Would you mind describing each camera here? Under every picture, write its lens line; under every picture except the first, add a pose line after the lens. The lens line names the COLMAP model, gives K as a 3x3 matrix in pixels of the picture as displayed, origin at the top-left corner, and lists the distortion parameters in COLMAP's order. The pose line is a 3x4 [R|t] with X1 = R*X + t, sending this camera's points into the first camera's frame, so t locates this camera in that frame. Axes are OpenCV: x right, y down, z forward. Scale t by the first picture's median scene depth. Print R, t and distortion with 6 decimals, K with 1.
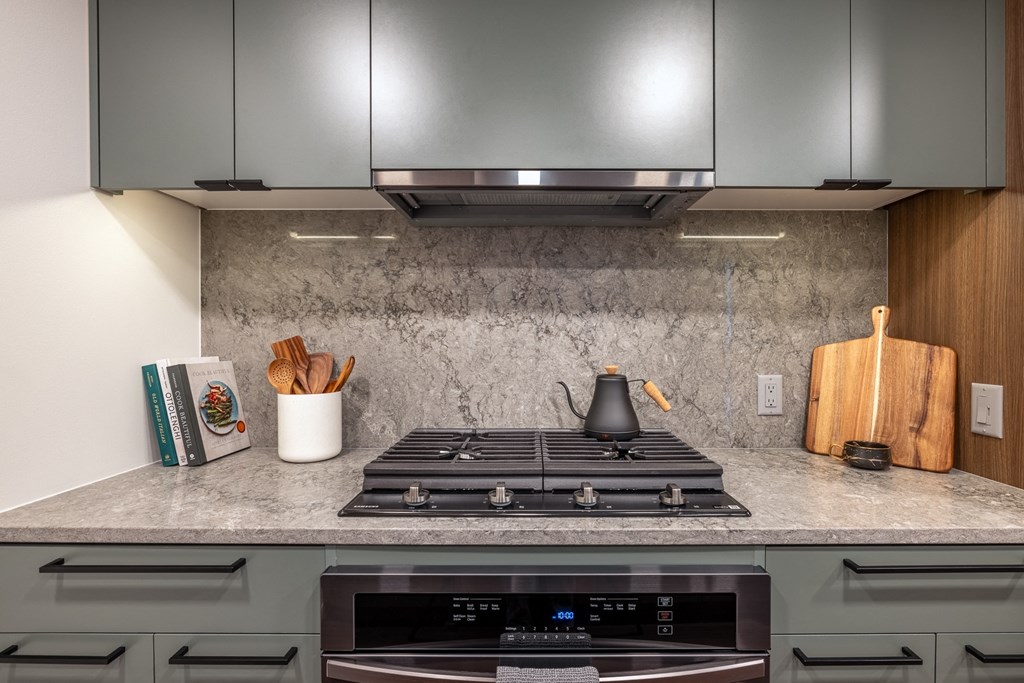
lens RADIAL K [[595.2, 0, 613.5], [0, 595.2, 346.0], [0, 0, 1]] dist [-0.002968, -0.002396]
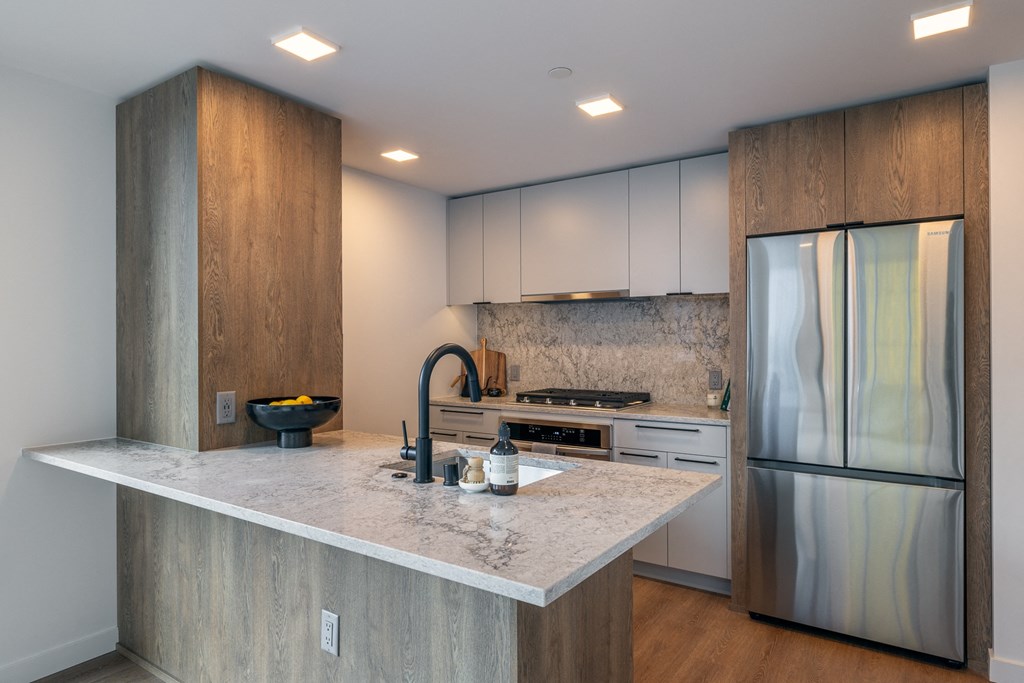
lens RADIAL K [[608.1, 0, 509.2], [0, 608.1, 343.8], [0, 0, 1]] dist [-0.013289, 0.002512]
pose [[0.823662, 0.000200, -0.567081, 0.935889], [-0.009121, 0.999875, -0.012895, -0.011983], [0.567008, 0.015793, 0.823561, -1.149532]]
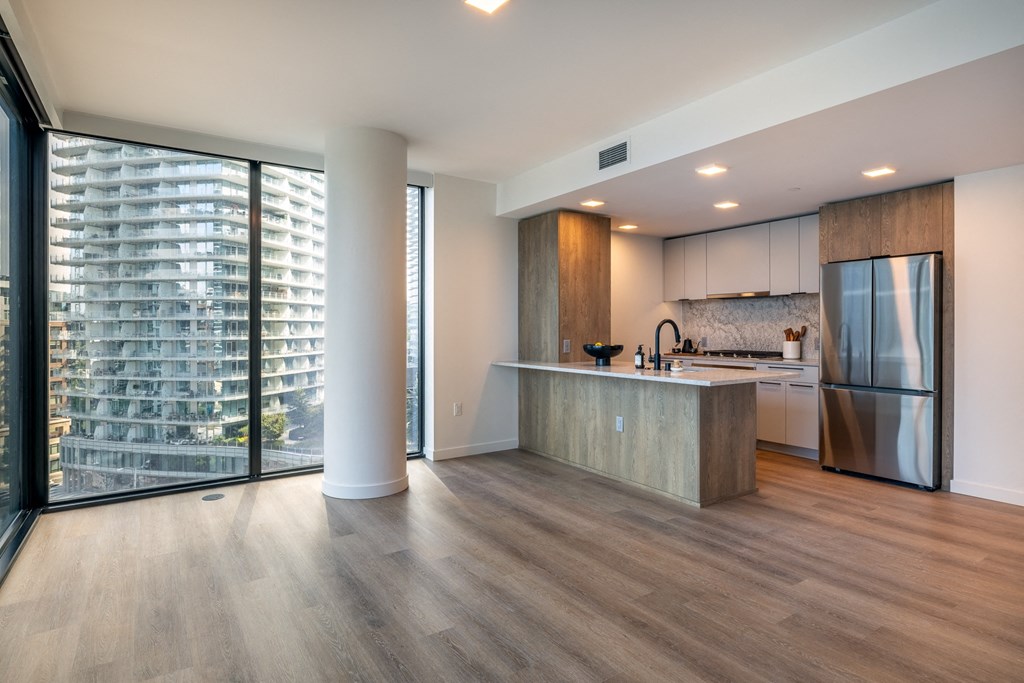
lens RADIAL K [[551.4, 0, 514.5], [0, 551.4, 331.3], [0, 0, 1]] dist [0.007333, 0.000766]
pose [[0.562280, 0.003936, -0.826937, 1.904715], [-0.016545, 0.999842, -0.006490, 0.055570], [0.826781, 0.017331, 0.562257, -2.243327]]
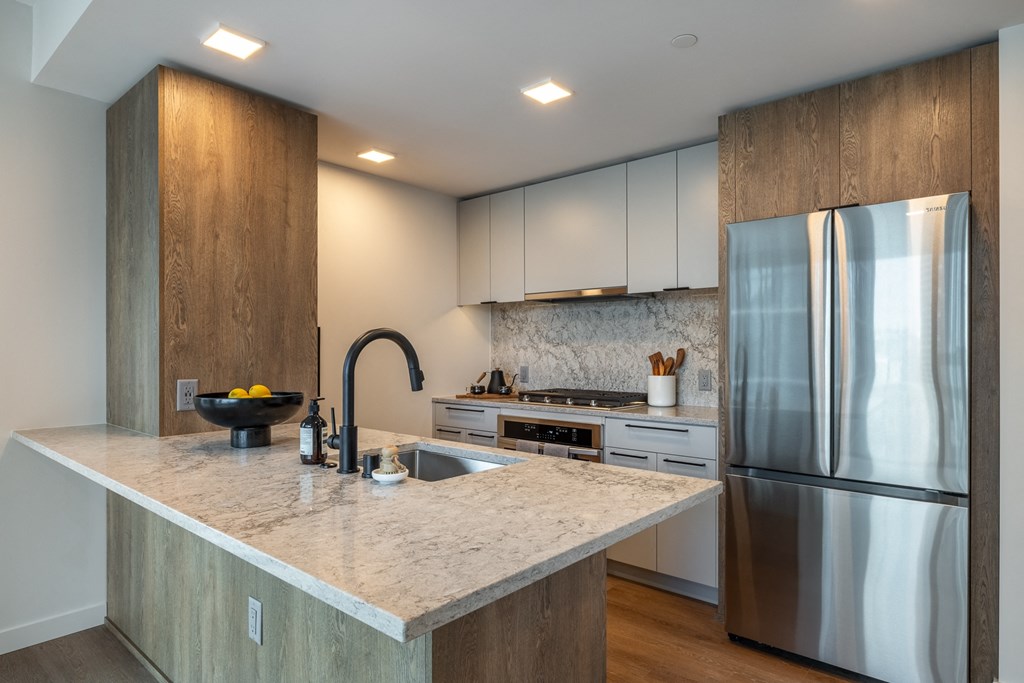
lens RADIAL K [[595.2, 0, 507.5], [0, 595.2, 346.3], [0, 0, 1]] dist [-0.002968, -0.002396]
pose [[0.753232, -0.001970, -0.657751, 1.080938], [-0.016754, 0.999614, -0.022181, 0.022273], [0.657541, 0.027727, 0.752908, -0.951203]]
